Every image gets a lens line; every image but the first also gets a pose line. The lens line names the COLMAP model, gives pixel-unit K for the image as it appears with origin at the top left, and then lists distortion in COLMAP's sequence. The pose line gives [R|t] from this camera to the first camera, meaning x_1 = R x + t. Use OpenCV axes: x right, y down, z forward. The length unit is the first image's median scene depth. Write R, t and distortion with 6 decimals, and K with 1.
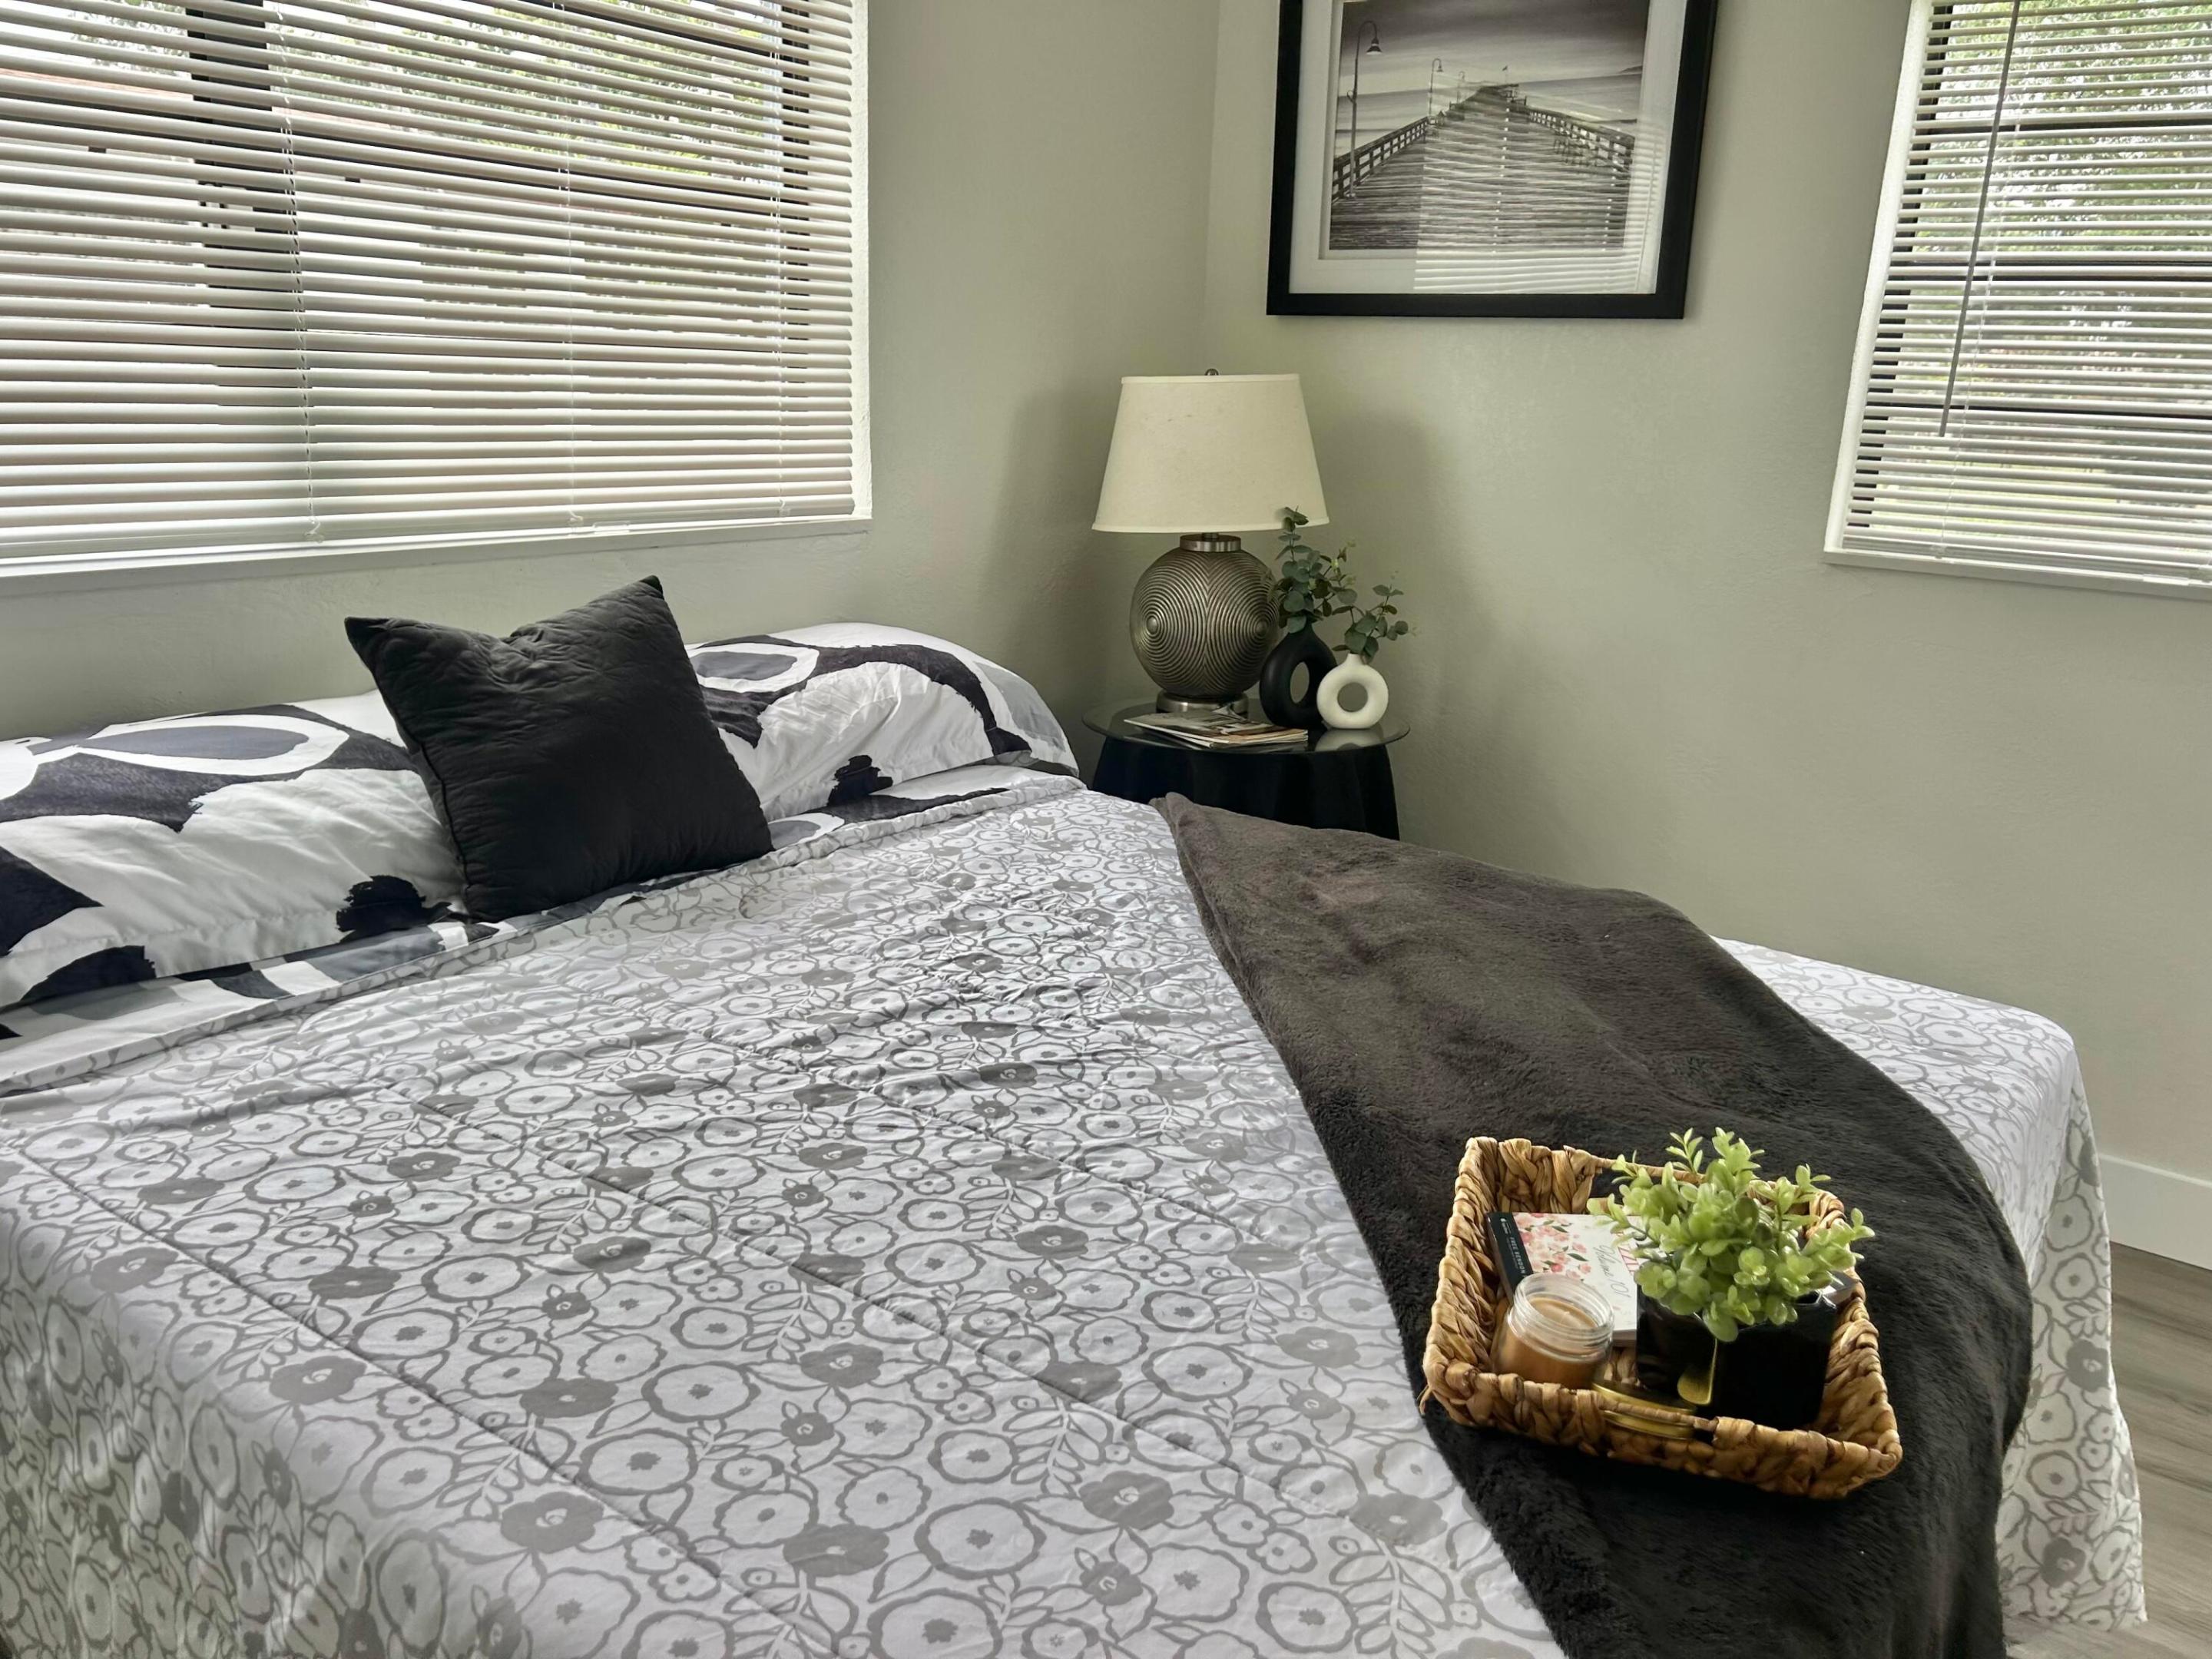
lens RADIAL K [[1689.1, 0, 1129.6], [0, 1689.1, 831.8], [0, 0, 1]] dist [0.055436, -0.052566]
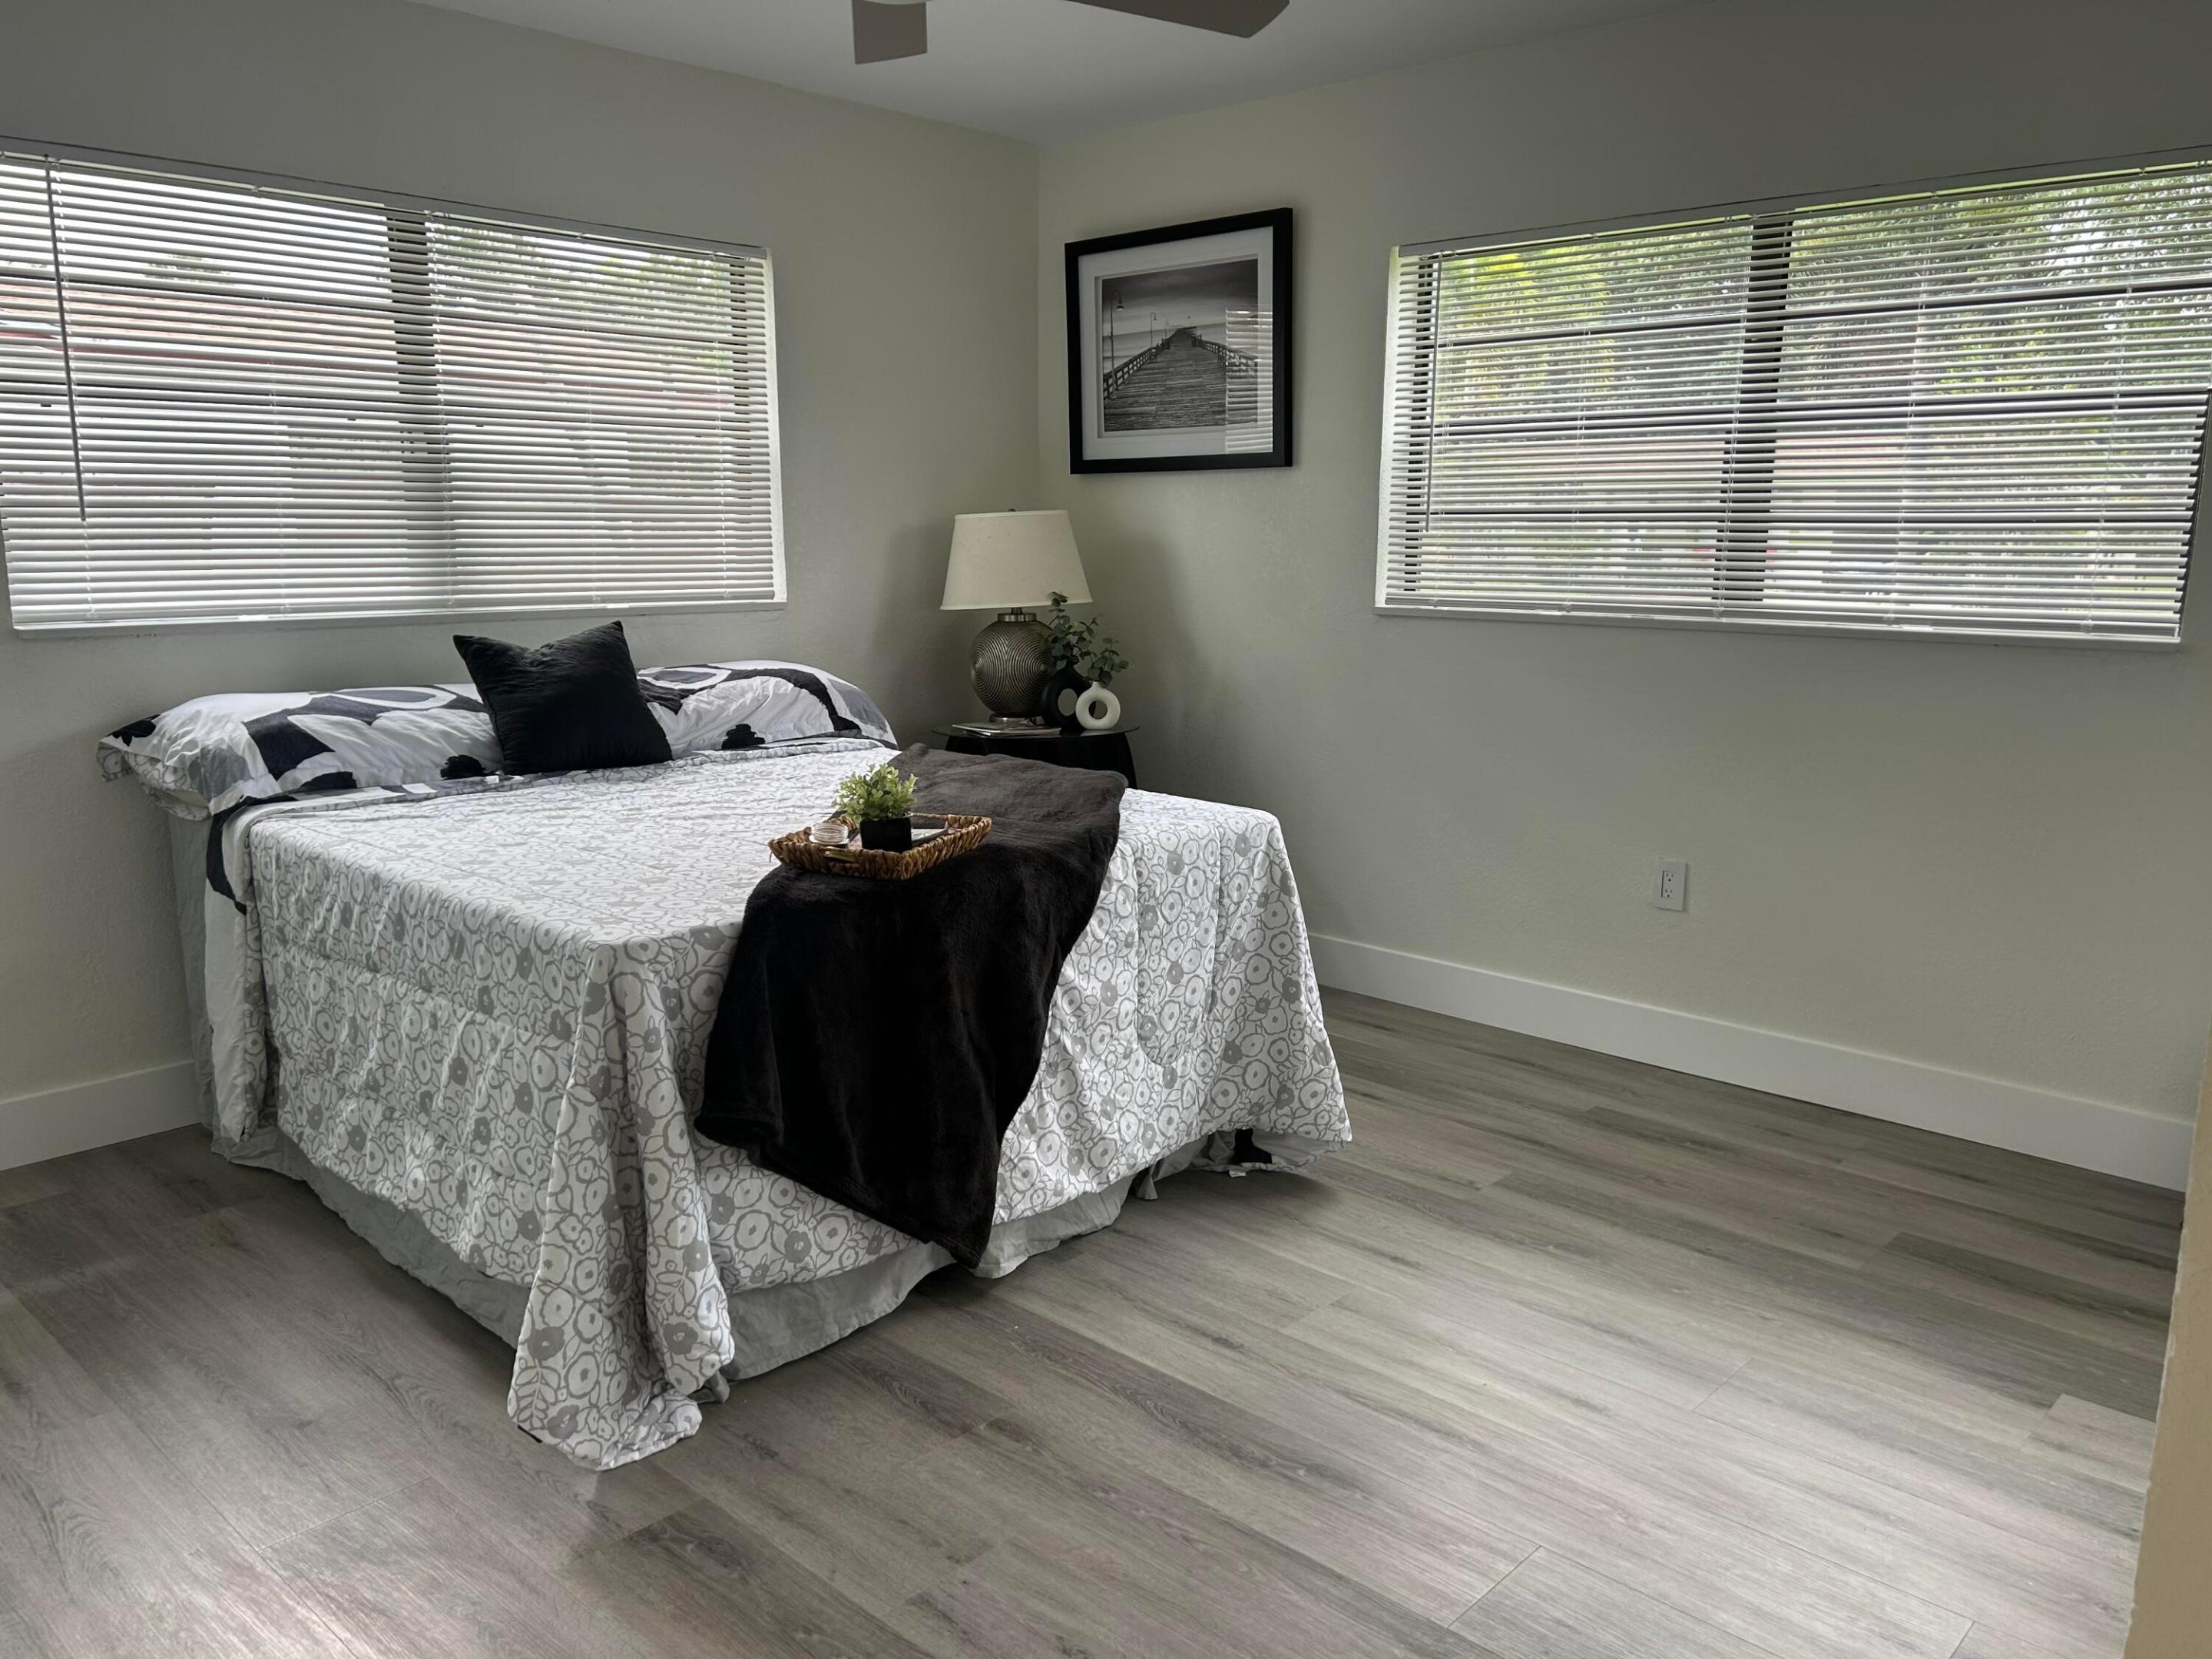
lens RADIAL K [[1655.1, 0, 1106.0], [0, 1655.1, 829.5], [0, 0, 1]] dist [0.139584, -0.329593]
pose [[0.990618, -0.012864, -0.136054, 0.424736], [0.000592, 0.995955, -0.089854, 0.208131], [0.136660, 0.088931, 0.986618, -0.624013]]
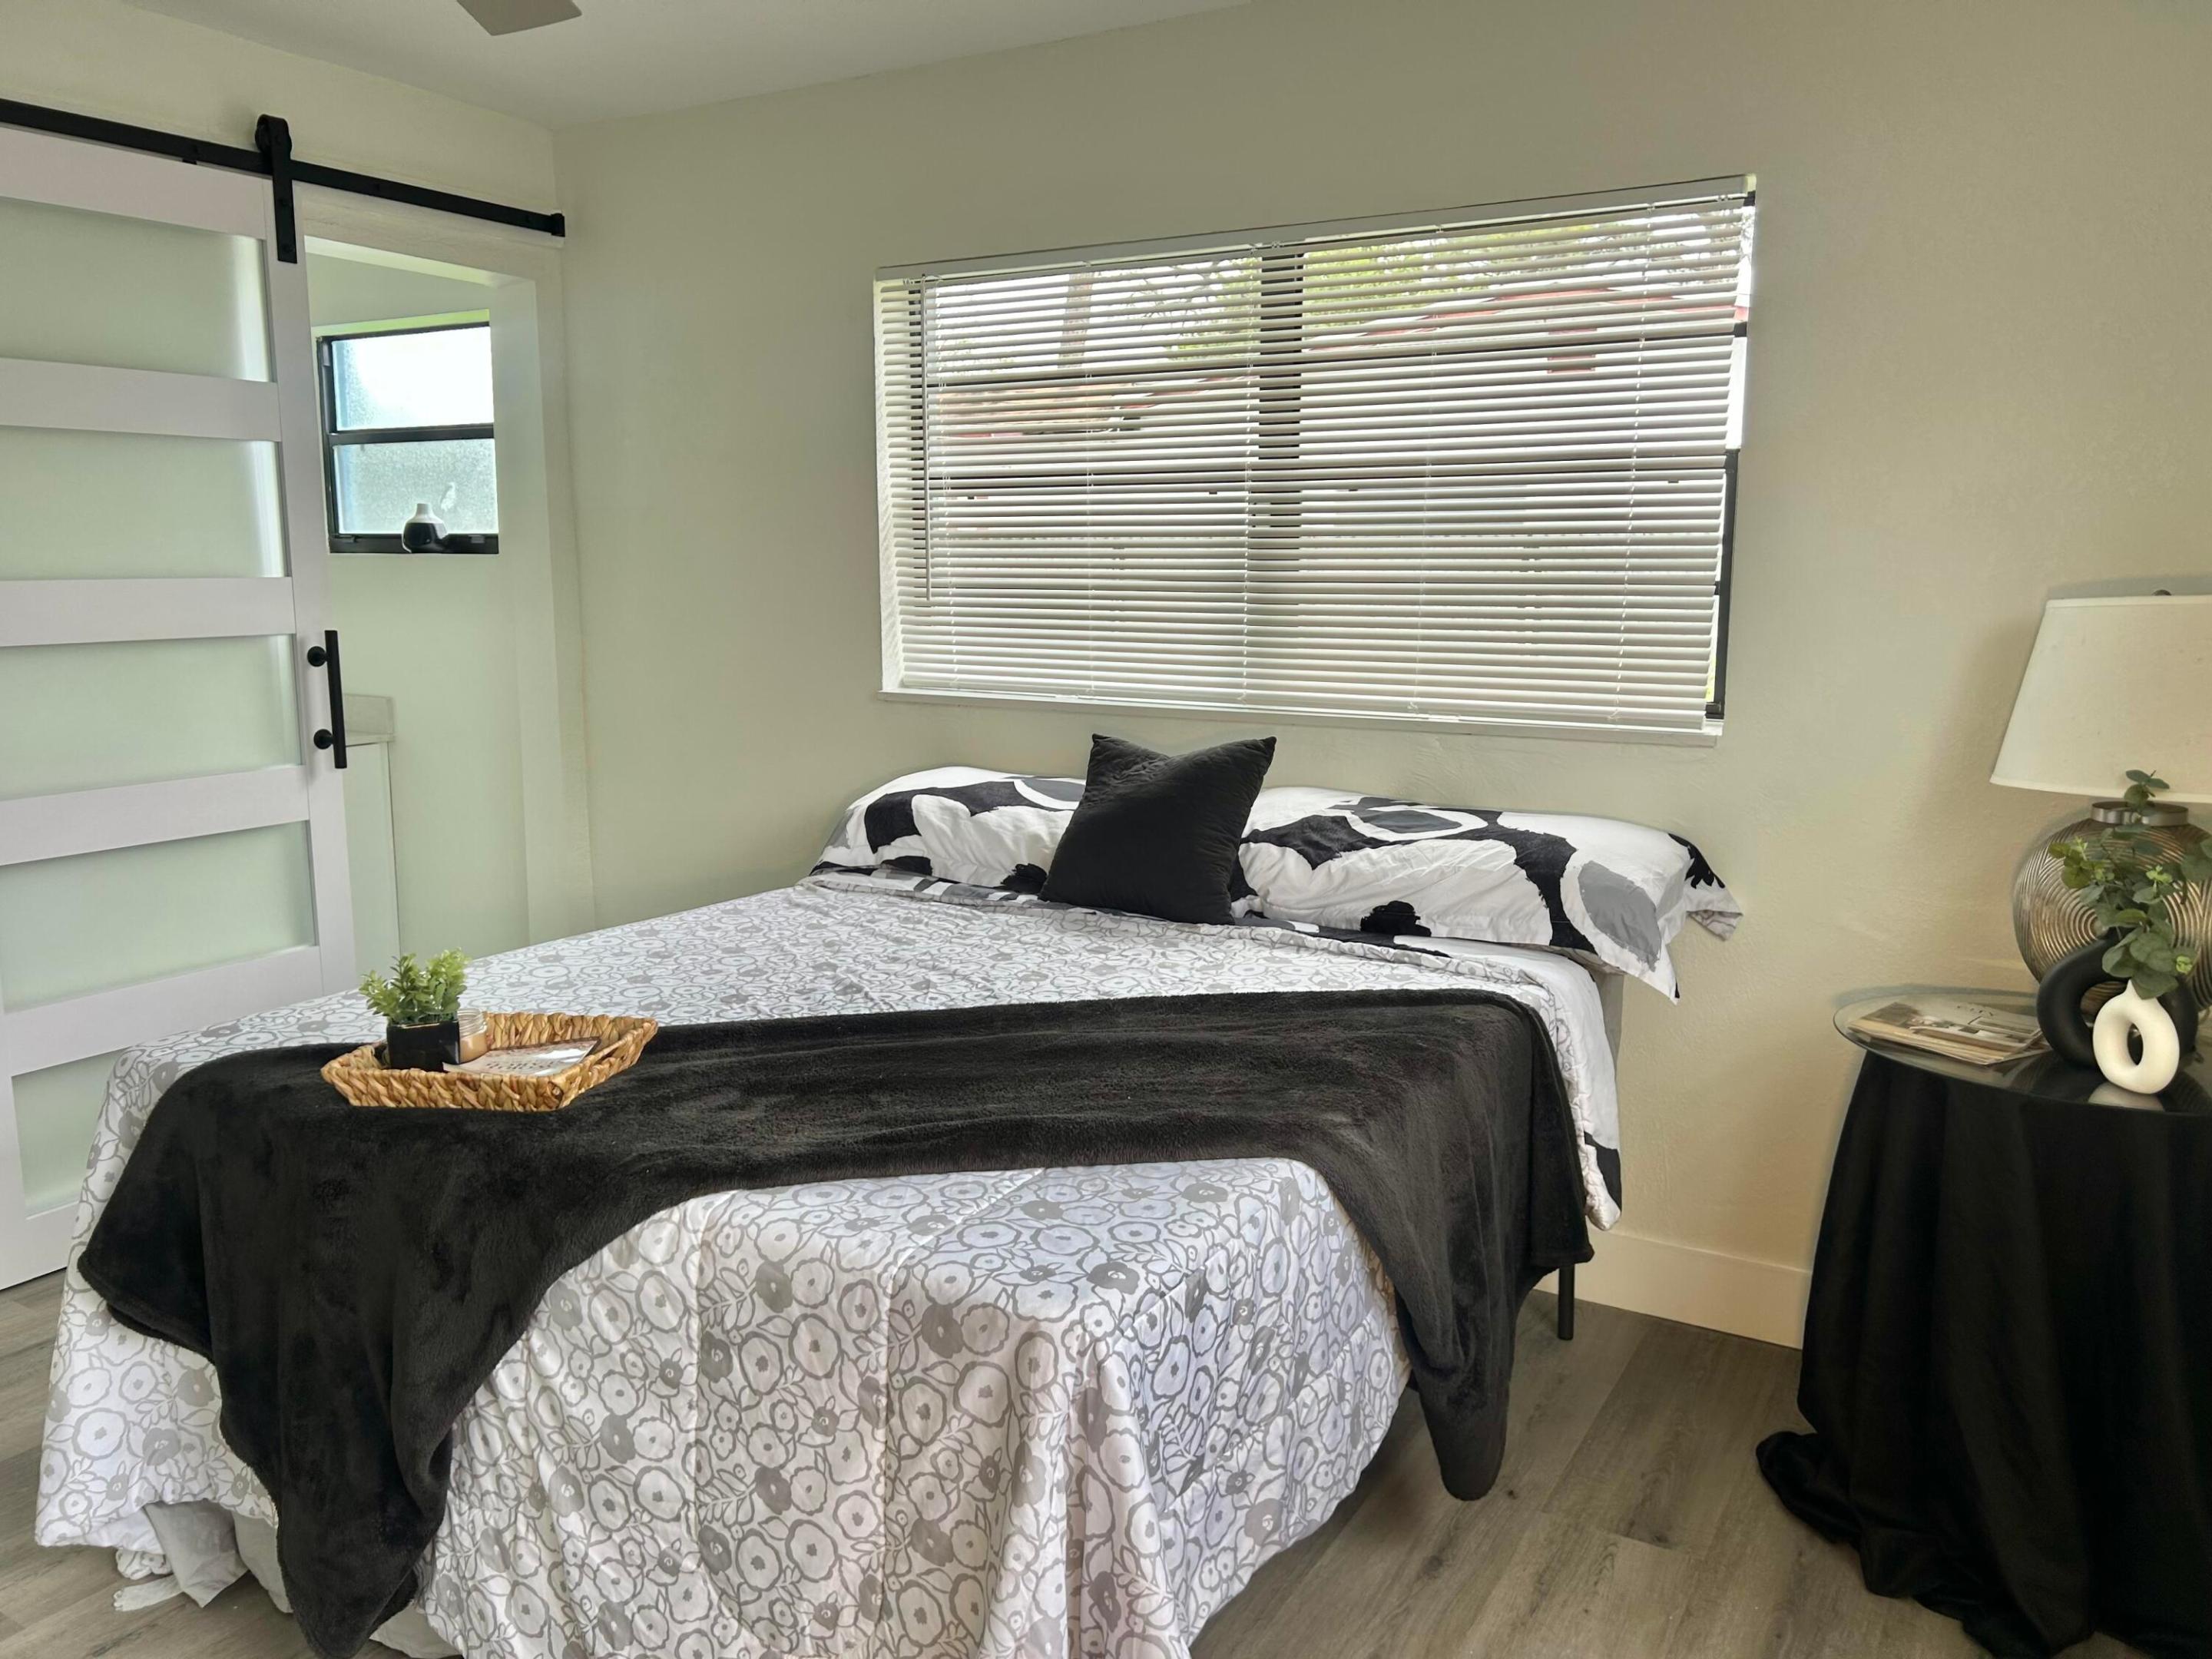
lens RADIAL K [[1642.1, 0, 1096.8], [0, 1642.1, 812.1], [0, 0, 1]] dist [0.090101, -0.108178]
pose [[0.073797, 0.112840, -0.990869, 0.935500], [-0.264093, 0.960318, 0.089692, -0.145596], [0.961670, 0.255063, 0.100669, 0.602832]]
